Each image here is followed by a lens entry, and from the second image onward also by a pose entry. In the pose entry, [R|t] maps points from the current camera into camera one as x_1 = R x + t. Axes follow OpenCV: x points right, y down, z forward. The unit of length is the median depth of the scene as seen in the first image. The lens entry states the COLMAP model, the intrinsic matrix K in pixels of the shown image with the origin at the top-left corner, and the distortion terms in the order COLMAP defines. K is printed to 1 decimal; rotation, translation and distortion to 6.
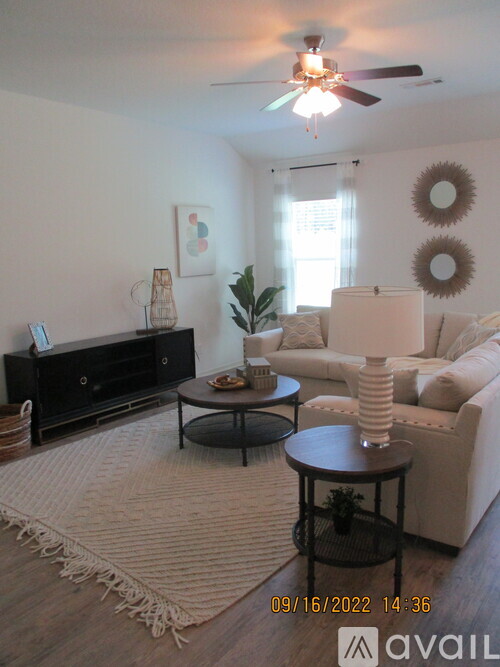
lens RADIAL K [[557.3, 0, 253.9], [0, 557.3, 332.0], [0, 0, 1]] dist [-0.027485, 0.013697]
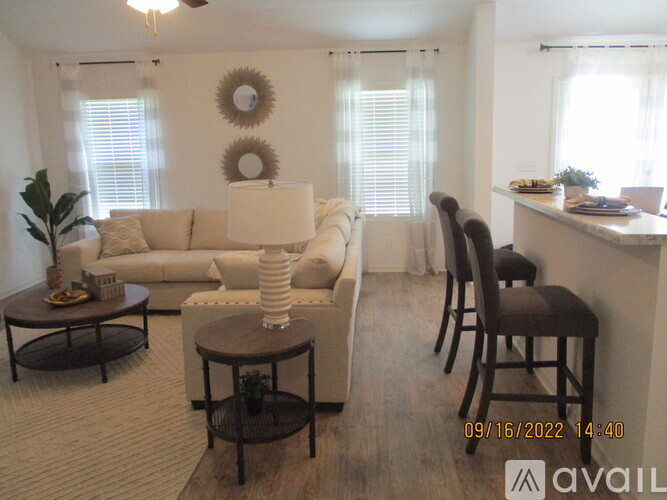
lens RADIAL K [[557.3, 0, 334.3], [0, 557.3, 239.2], [0, 0, 1]] dist [-0.027485, 0.013697]
pose [[0.845306, -0.089036, 0.526811, -0.108136], [0.084753, 0.995878, 0.032321, 0.003161], [-0.527517, 0.017328, 0.849368, 0.005005]]
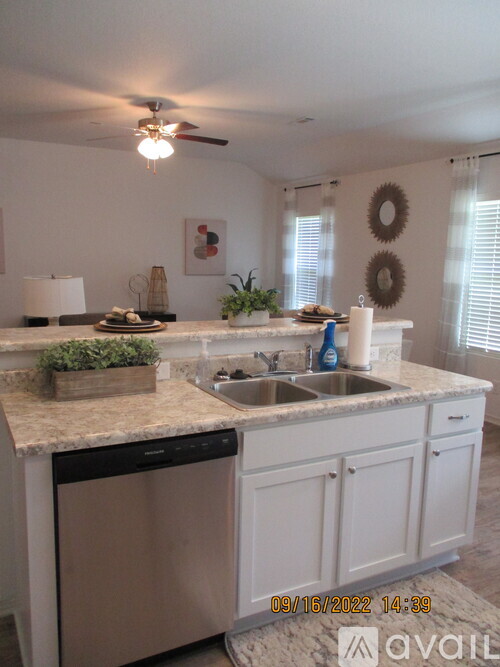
lens RADIAL K [[553.4, 0, 250.0], [0, 553.4, 333.5], [0, 0, 1]] dist [0.000863, 0.002378]
pose [[0.905148, 0.104031, -0.412172, 0.595347], [-0.107457, 0.994098, 0.014927, -0.001282], [0.411292, 0.030780, 0.910984, -0.091016]]
